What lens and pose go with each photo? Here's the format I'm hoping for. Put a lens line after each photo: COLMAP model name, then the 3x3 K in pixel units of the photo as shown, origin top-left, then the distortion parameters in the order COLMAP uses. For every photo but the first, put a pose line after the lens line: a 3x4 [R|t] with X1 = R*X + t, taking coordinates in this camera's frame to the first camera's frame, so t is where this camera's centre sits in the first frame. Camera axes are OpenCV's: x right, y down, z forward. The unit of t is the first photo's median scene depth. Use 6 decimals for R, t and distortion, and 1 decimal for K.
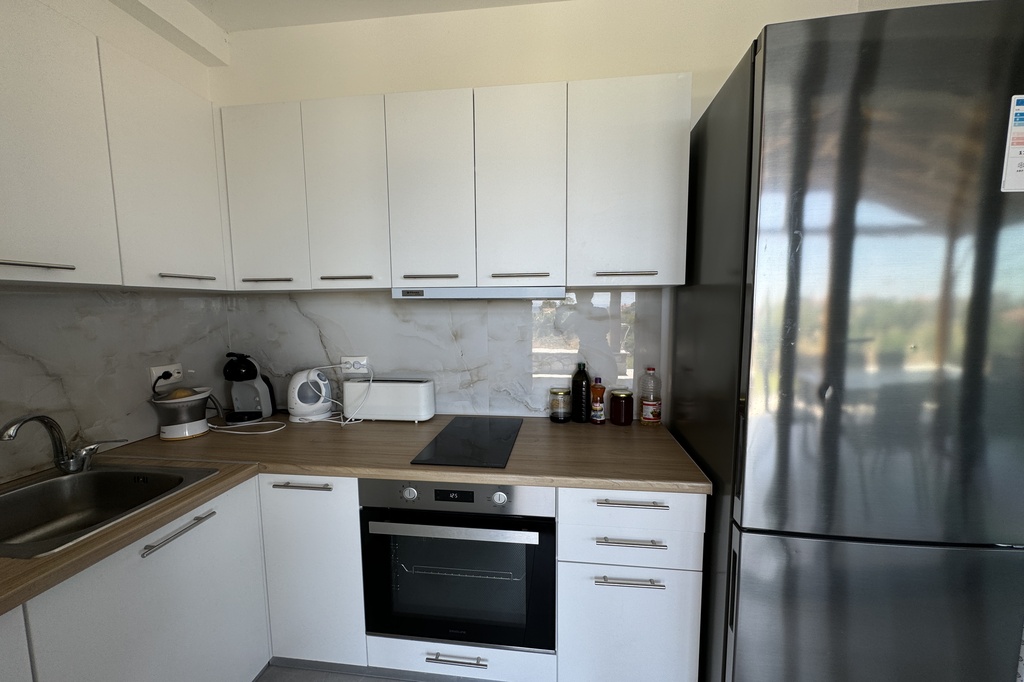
lens RADIAL K [[409.9, 0, 507.8], [0, 409.9, 348.3], [0, 0, 1]] dist [-0.002288, 0.001642]
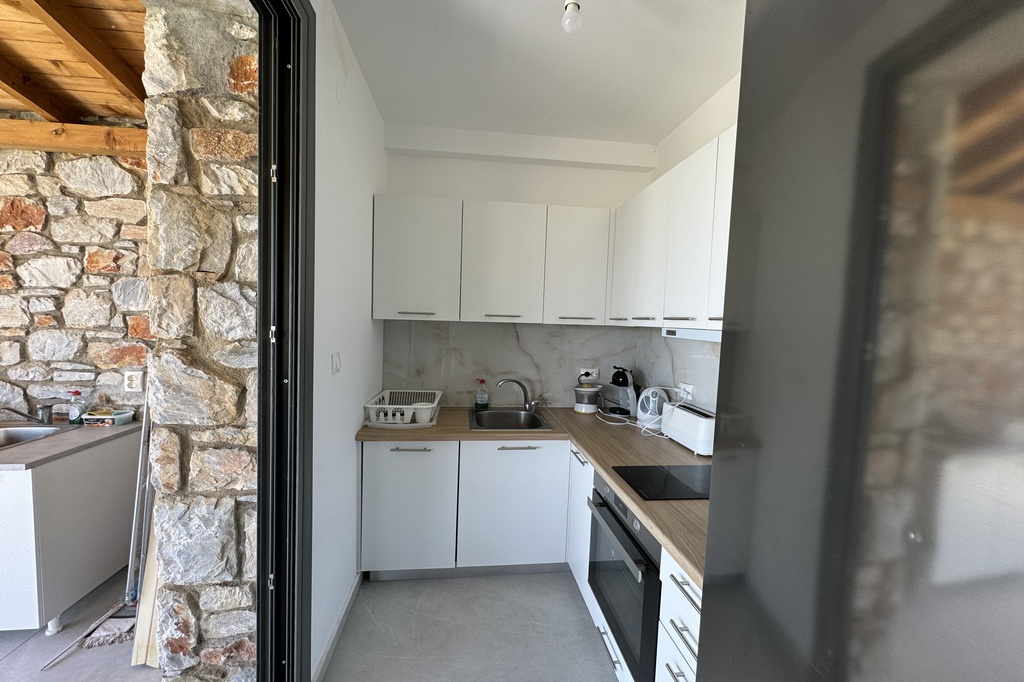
lens RADIAL K [[409.9, 0, 509.4], [0, 409.9, 340.3], [0, 0, 1]] dist [-0.002288, 0.001642]
pose [[0.229384, 0.062525, -0.971326, 0.672761], [-0.127478, 0.991269, 0.033704, -0.082551], [0.964952, 0.116091, 0.235352, 0.264048]]
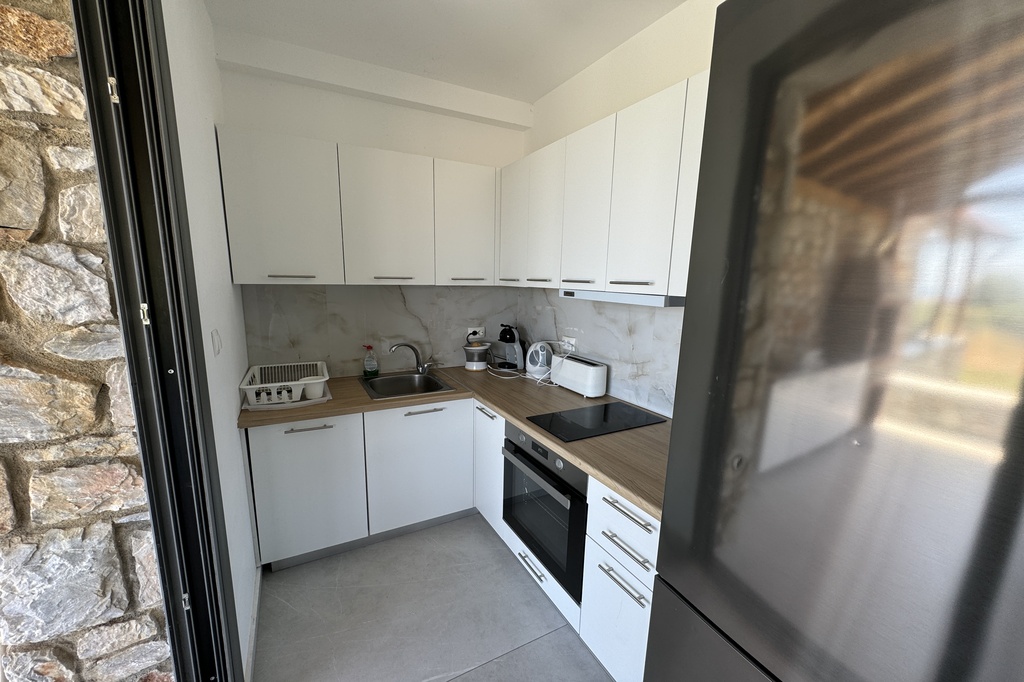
lens RADIAL K [[409.9, 0, 508.4], [0, 409.9, 352.4], [0, 0, 1]] dist [-0.002288, 0.001642]
pose [[0.574319, 0.165648, -0.801697, 0.614773], [-0.102844, 0.986154, 0.130086, -0.088337], [0.812146, 0.007739, 0.583403, 0.097039]]
